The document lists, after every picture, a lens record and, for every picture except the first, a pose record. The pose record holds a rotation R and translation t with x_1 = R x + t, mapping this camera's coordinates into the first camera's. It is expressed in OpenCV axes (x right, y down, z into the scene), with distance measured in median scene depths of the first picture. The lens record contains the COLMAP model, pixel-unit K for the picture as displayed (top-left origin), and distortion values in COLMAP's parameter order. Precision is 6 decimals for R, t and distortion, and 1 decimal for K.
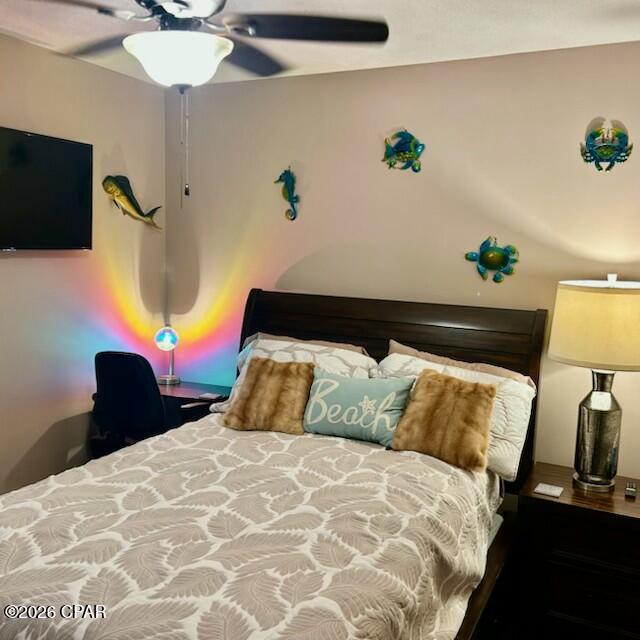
lens RADIAL K [[652.7, 0, 321.7], [0, 652.7, 323.3], [0, 0, 1]] dist [0.172963, -0.268845]
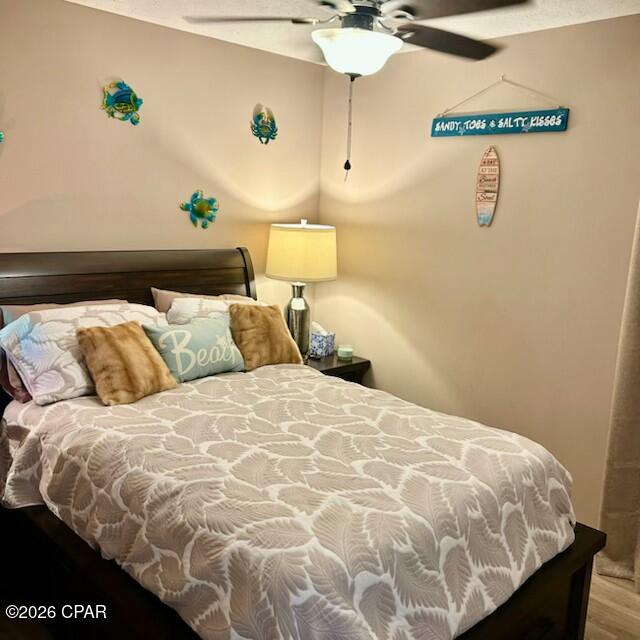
lens RADIAL K [[652.7, 0, 321.7], [0, 652.7, 323.3], [0, 0, 1]] dist [0.172963, -0.268845]
pose [[0.330489, -0.195709, 0.923296, -0.847306], [0.085847, 0.980443, 0.177094, -0.089022], [-0.939898, 0.020735, 0.340826, 0.396967]]
